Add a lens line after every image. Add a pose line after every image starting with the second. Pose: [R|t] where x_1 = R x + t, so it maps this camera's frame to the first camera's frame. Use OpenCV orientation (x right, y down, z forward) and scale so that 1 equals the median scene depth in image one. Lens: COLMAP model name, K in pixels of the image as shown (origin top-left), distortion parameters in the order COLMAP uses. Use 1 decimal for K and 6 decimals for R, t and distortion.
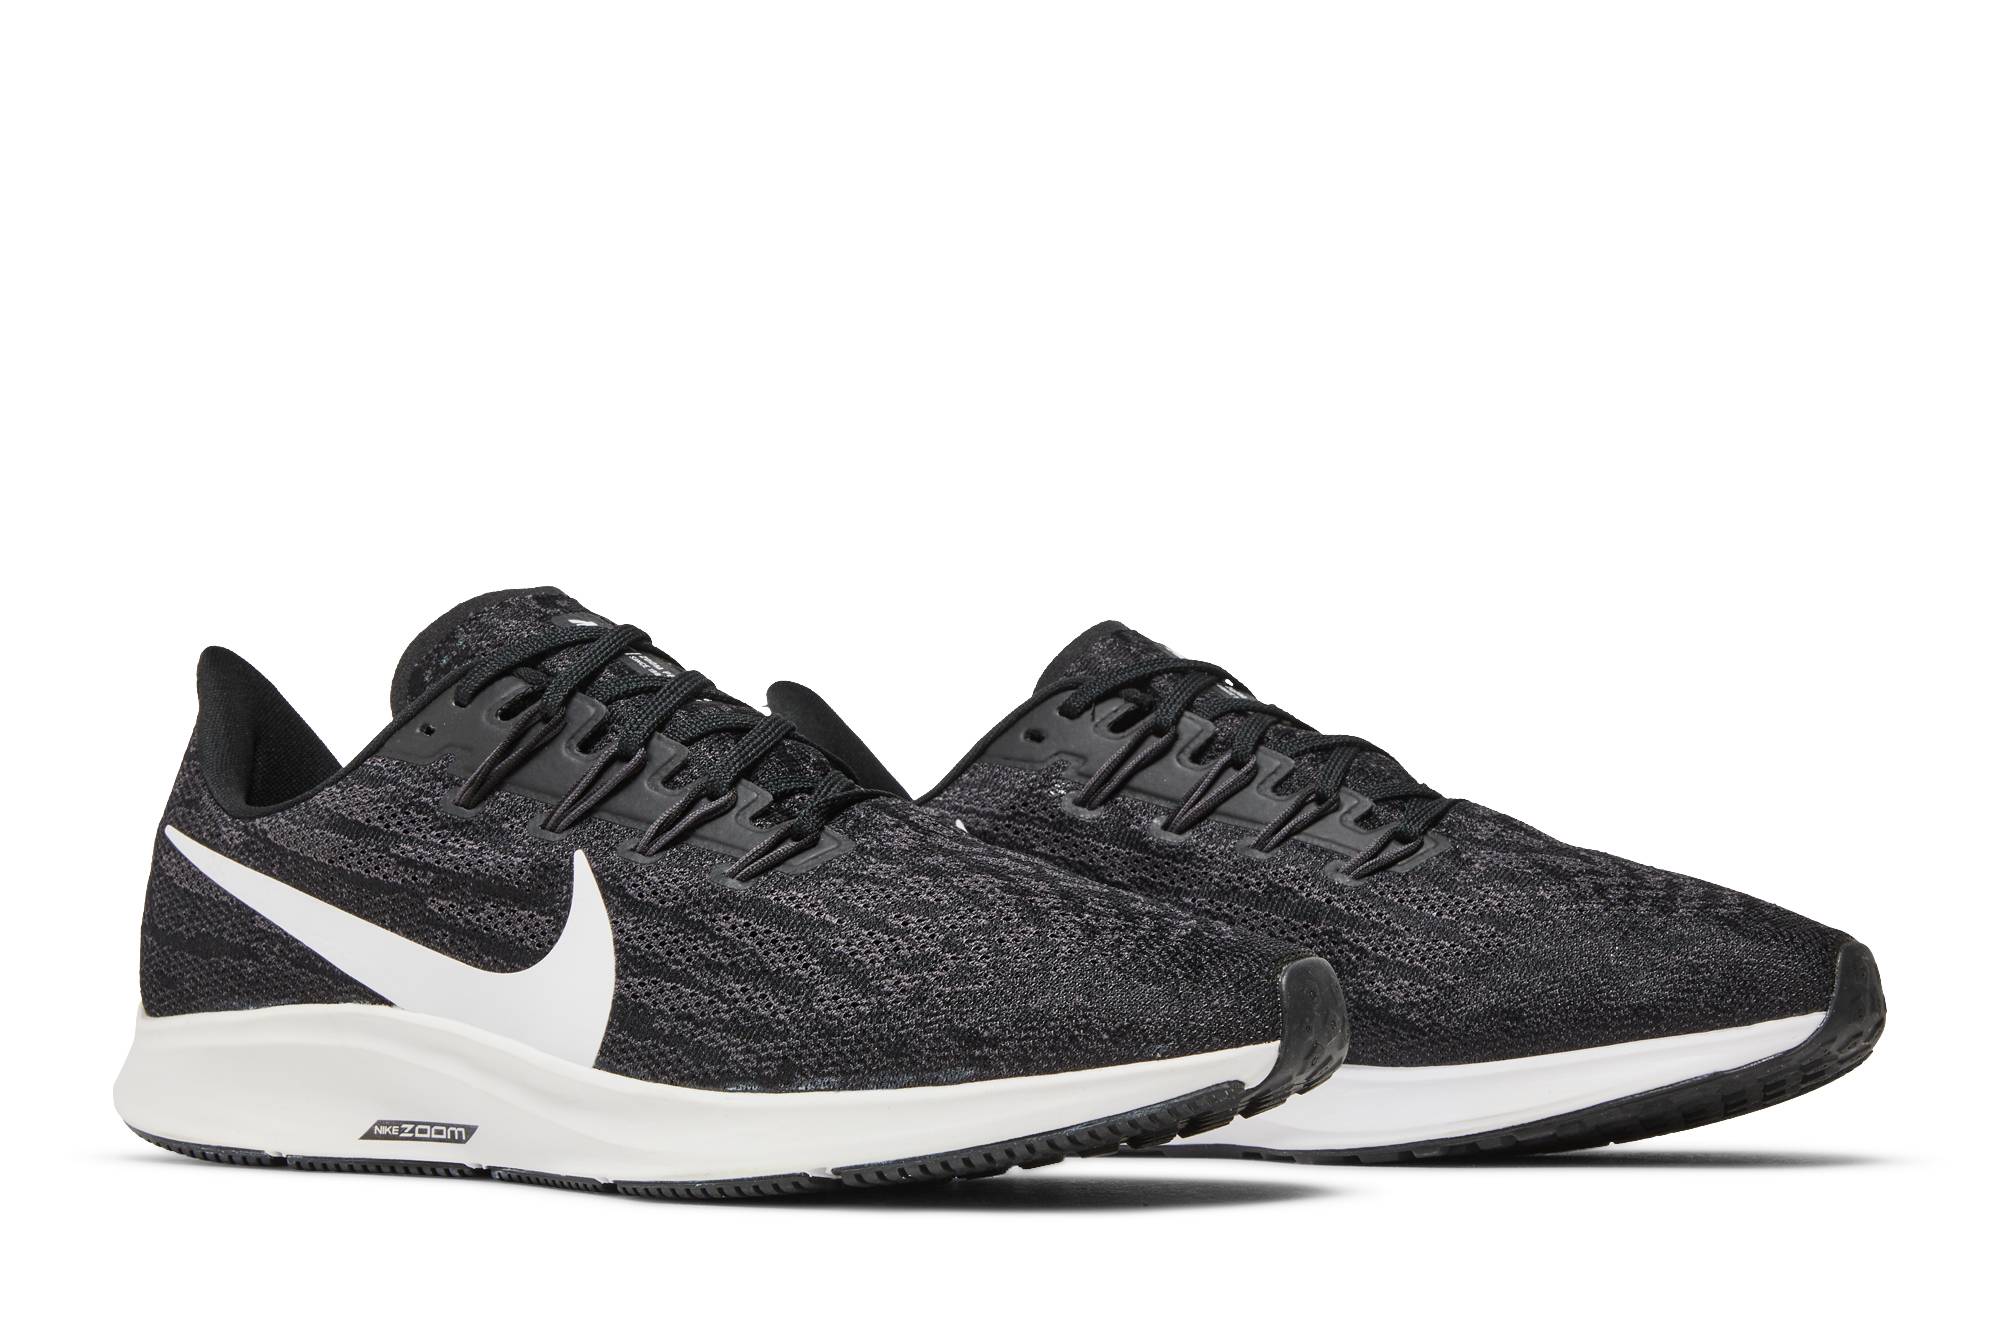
lens RADIAL K [[4195.3, 0, 1000.5], [0, 4195.3, 669.3], [0, 0, 1]] dist [0.083562, 0.000000]
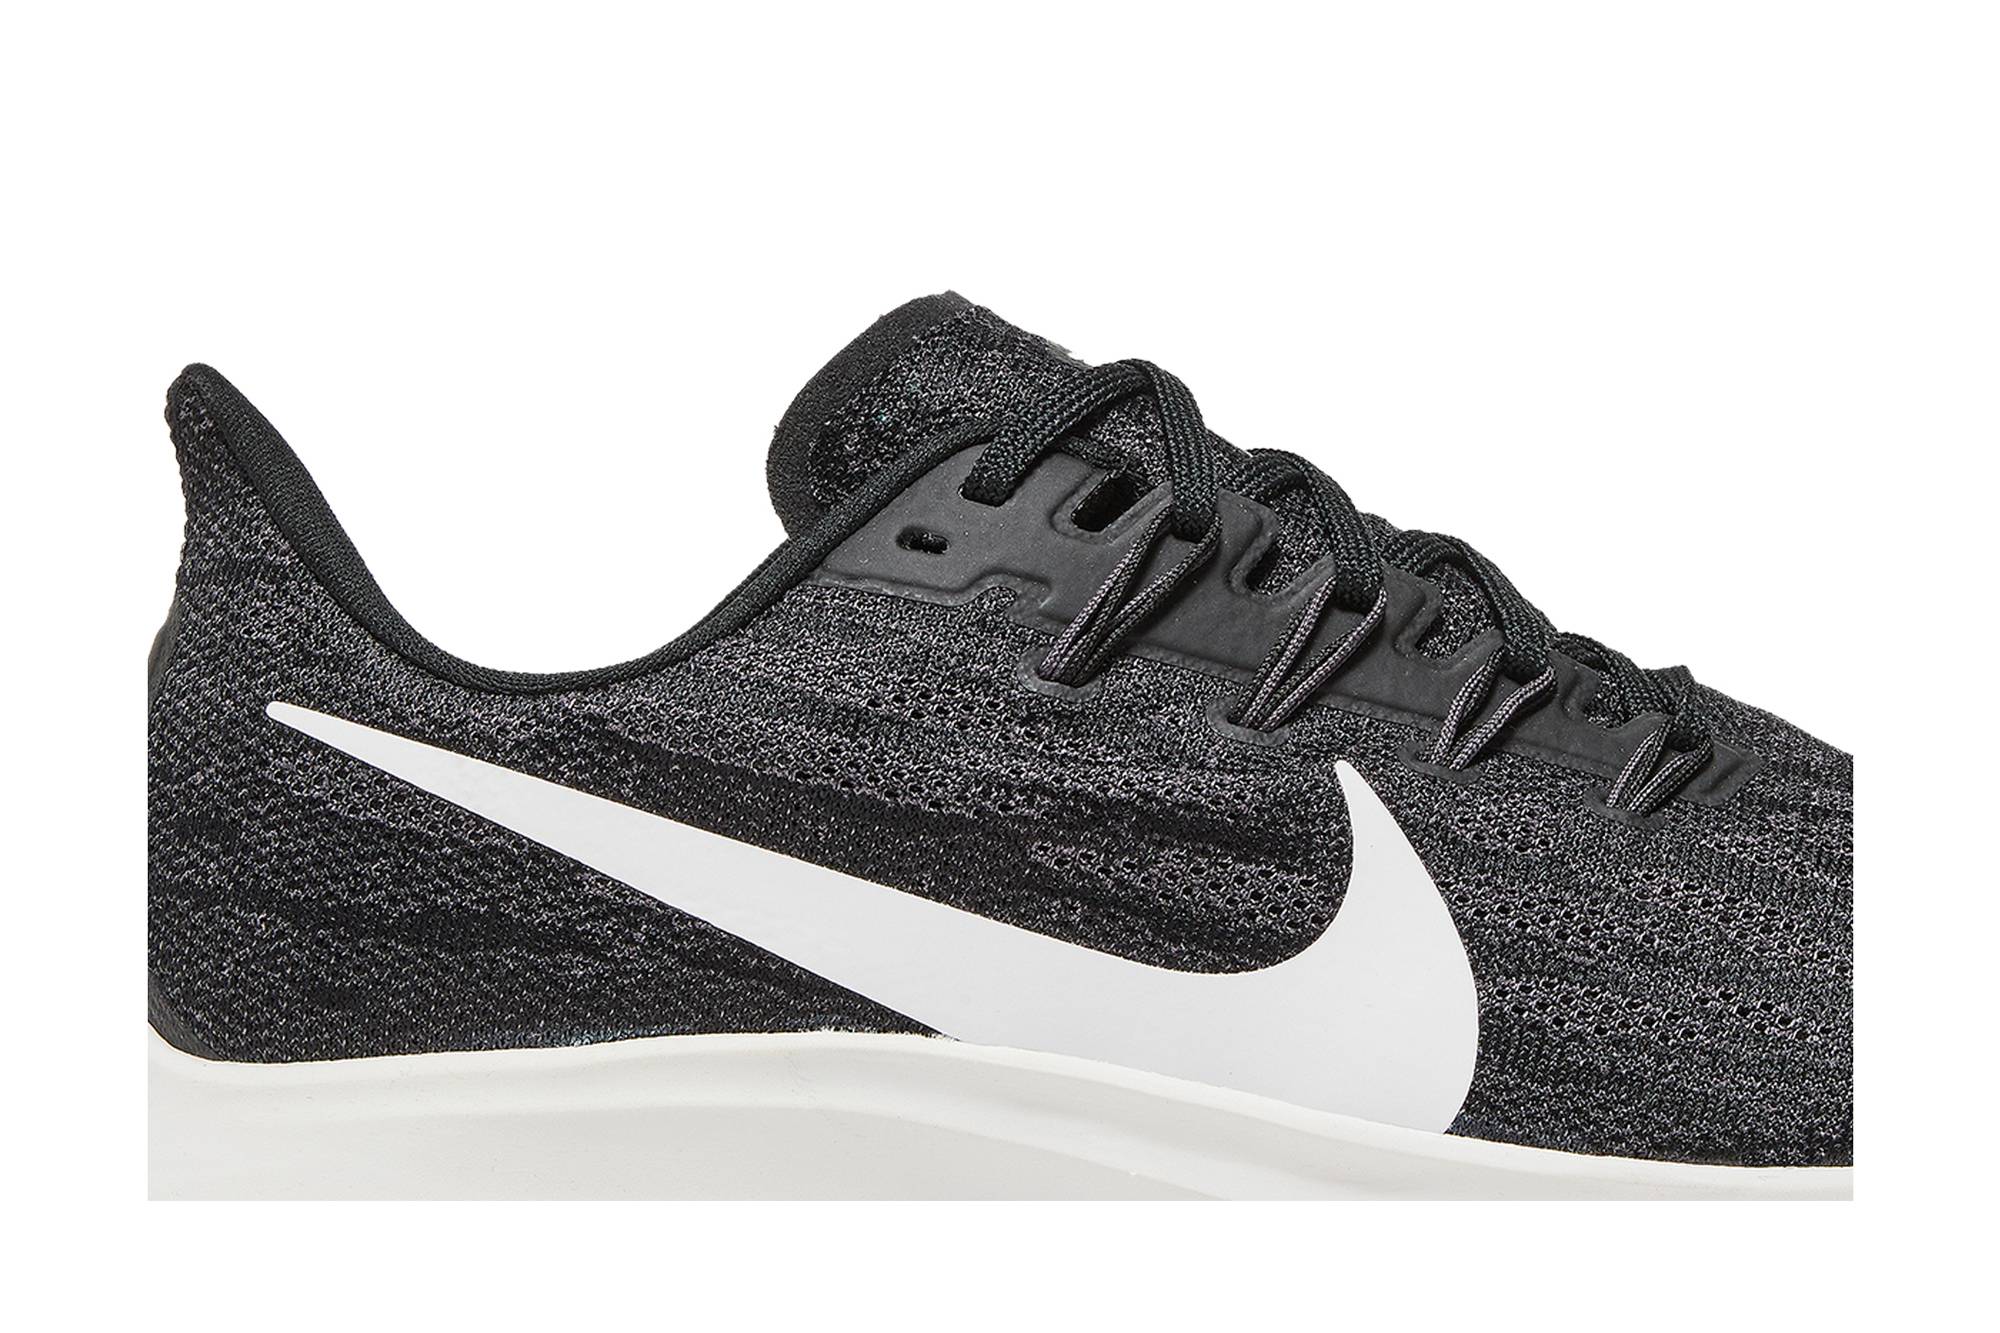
lens RADIAL K [[4195.3, 0, 999.7], [0, 4195.3, 662.1], [0, 0, 1]] dist [0.083562, 0.000000]
pose [[0.752712, 0.002672, 0.658345, -0.511083], [-0.042406, 0.998112, 0.044434, 0.005192], [-0.656983, -0.061364, 0.751404, 0.578758]]
